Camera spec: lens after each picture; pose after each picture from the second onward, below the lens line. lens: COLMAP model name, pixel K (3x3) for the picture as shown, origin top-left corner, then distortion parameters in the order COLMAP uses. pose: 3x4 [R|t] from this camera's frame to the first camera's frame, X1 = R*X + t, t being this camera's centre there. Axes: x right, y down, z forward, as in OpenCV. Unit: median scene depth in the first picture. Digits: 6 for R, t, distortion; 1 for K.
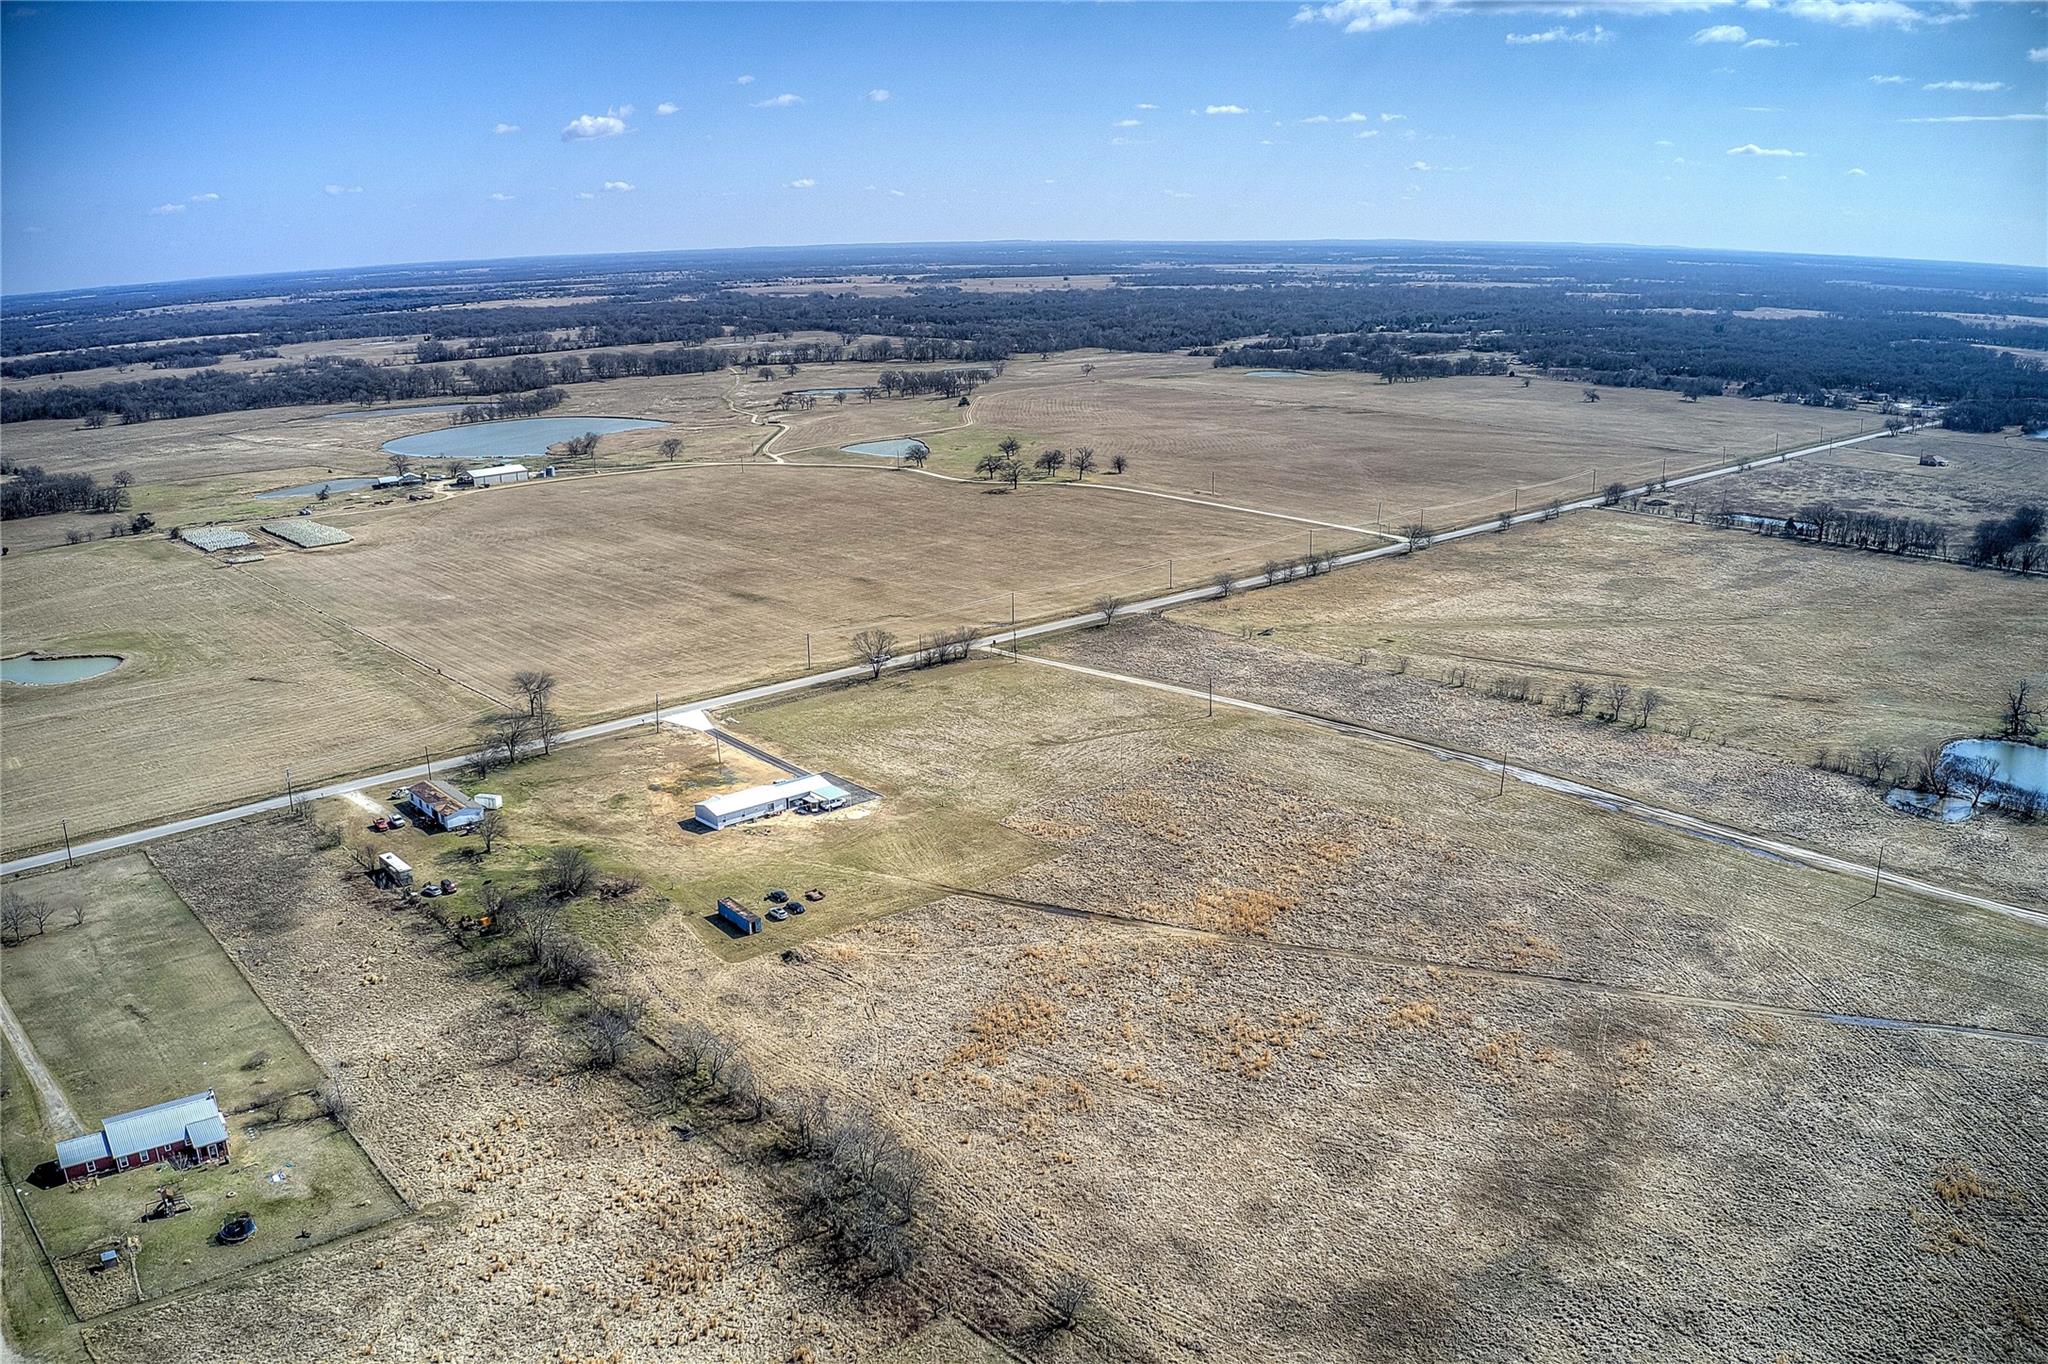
lens RADIAL K [[1684.6, 0, 1024.0], [0, 1684.6, 682.0], [0, 0, 1]] dist [-0.196745, 0.011509]
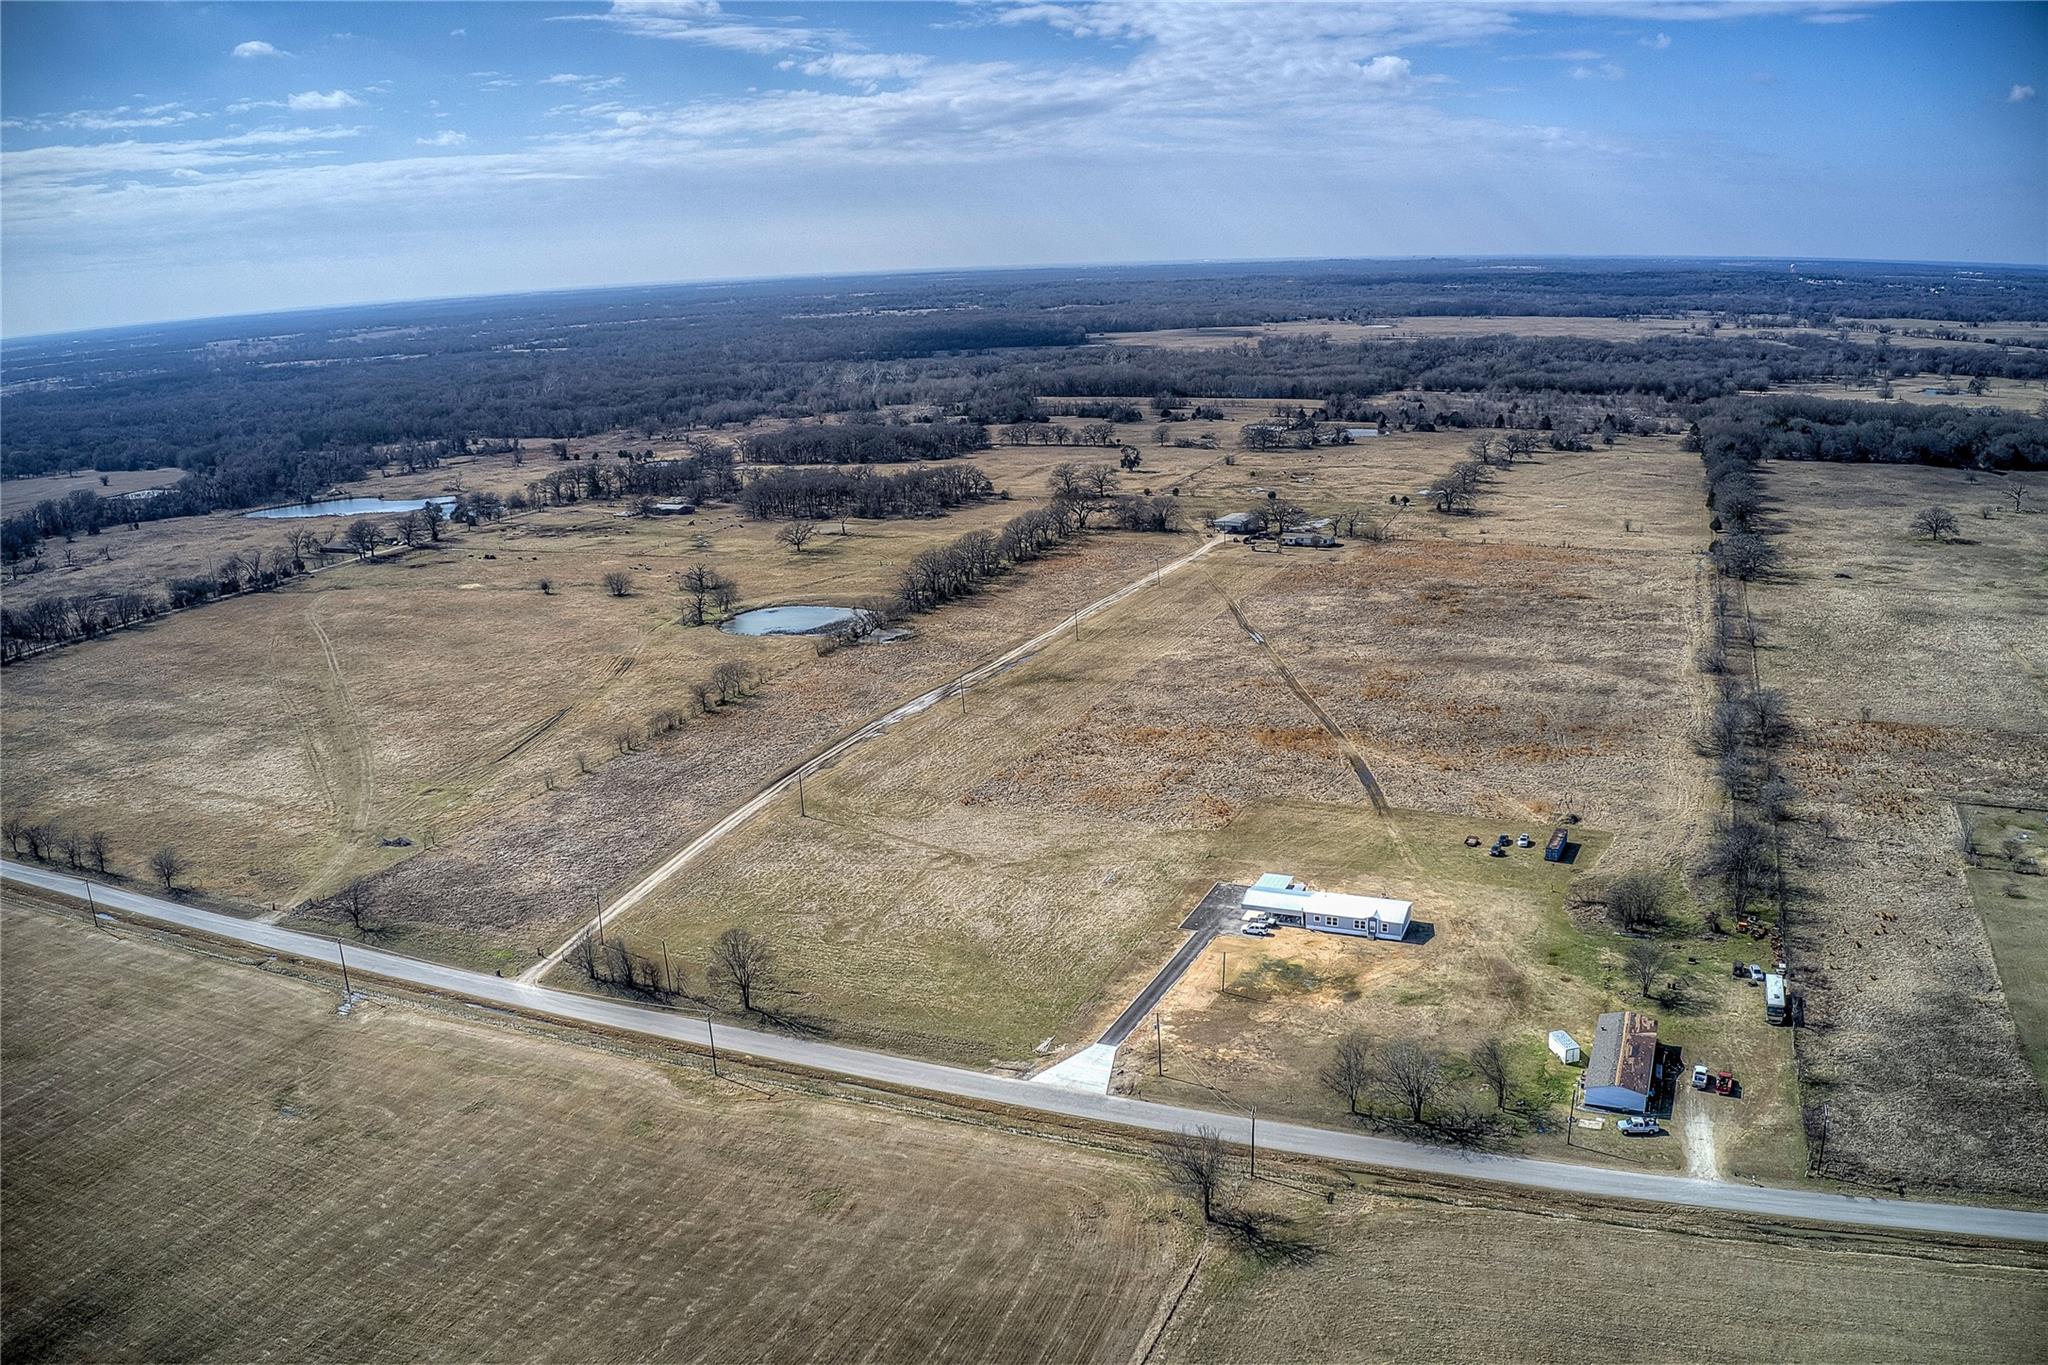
lens RADIAL K [[1684.6, 0, 1024.0], [0, 1684.6, 682.5], [0, 0, 1]] dist [-0.196745, 0.011509]
pose [[-0.456411, -0.189920, 0.869264, -0.763867], [0.270146, 0.901259, 0.338752, -0.342142], [-0.847768, 0.389438, -0.360039, 1.348653]]
